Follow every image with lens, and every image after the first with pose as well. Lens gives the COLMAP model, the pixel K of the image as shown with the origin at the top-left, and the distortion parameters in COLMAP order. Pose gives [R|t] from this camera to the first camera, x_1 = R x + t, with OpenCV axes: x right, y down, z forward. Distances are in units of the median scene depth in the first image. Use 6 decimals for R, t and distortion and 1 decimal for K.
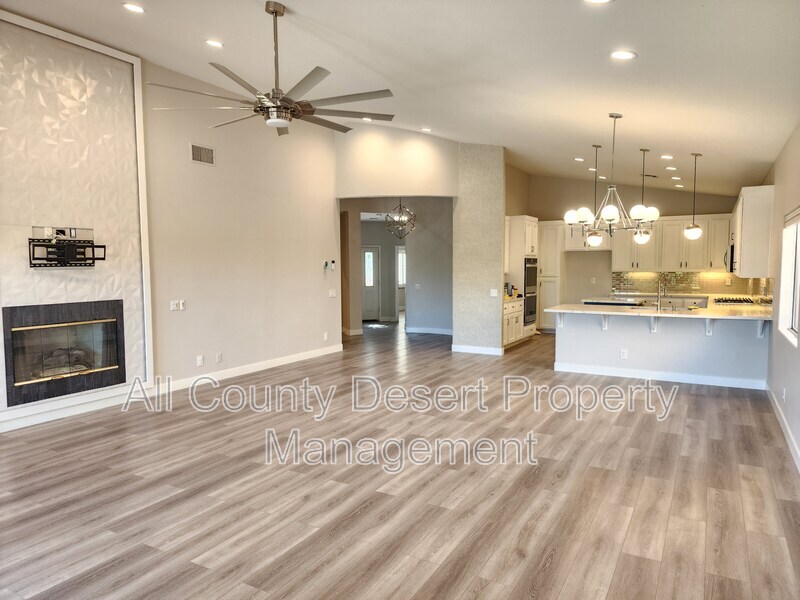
lens RADIAL K [[535.4, 0, 400.0], [0, 535.4, 300.0], [0, 0, 1]] dist [0.069771, -0.063350]
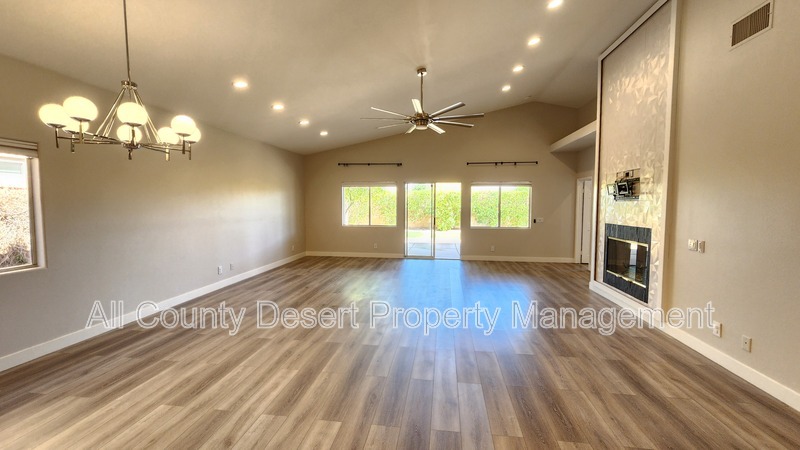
lens RADIAL K [[327.9, 0, 404.3], [0, 327.9, 220.5], [0, 0, 1]] dist [-0.000156, 0.000349]
pose [[-0.922214, 0.021829, -0.386063, 0.211276], [-0.024568, 0.993080, 0.114838, -0.083011], [0.385898, 0.115390, -0.915297, 1.444374]]
